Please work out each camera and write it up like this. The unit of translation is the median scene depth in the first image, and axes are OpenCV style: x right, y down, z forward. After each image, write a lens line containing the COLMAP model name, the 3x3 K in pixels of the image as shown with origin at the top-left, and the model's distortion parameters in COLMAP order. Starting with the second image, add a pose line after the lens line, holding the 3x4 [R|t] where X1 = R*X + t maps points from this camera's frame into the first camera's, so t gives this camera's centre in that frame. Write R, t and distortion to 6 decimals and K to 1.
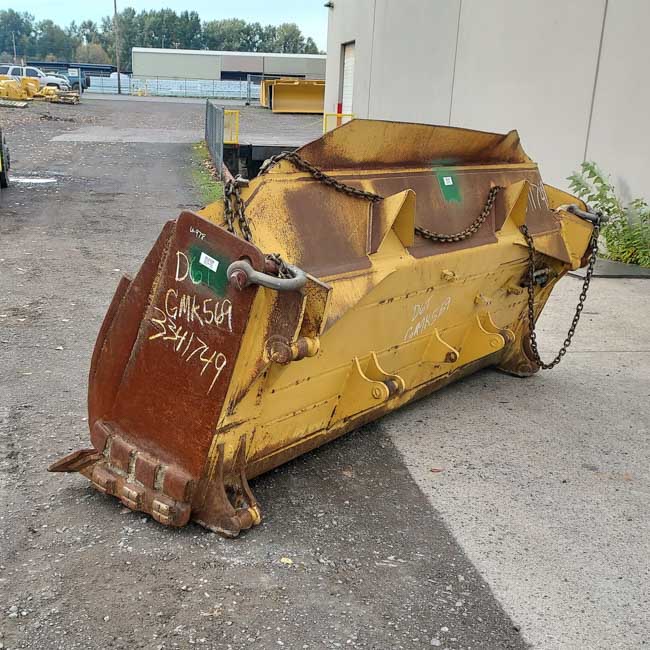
lens RADIAL K [[799.4, 0, 325.0], [0, 799.4, 325.0], [0, 0, 1]] dist [0.024593, 0.014508]
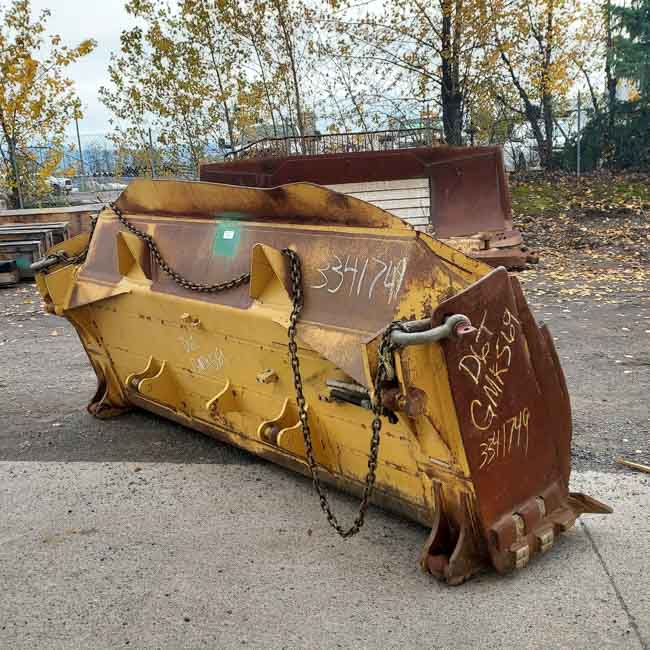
lens RADIAL K [[799.4, 0, 325.0], [0, 799.4, 325.0], [0, 0, 1]] dist [0.024593, 0.014508]
pose [[-0.198635, 0.154409, -0.967834, 1.074291], [-0.214444, 0.956735, 0.196650, -0.283666], [0.956325, 0.246608, -0.156929, 1.255449]]
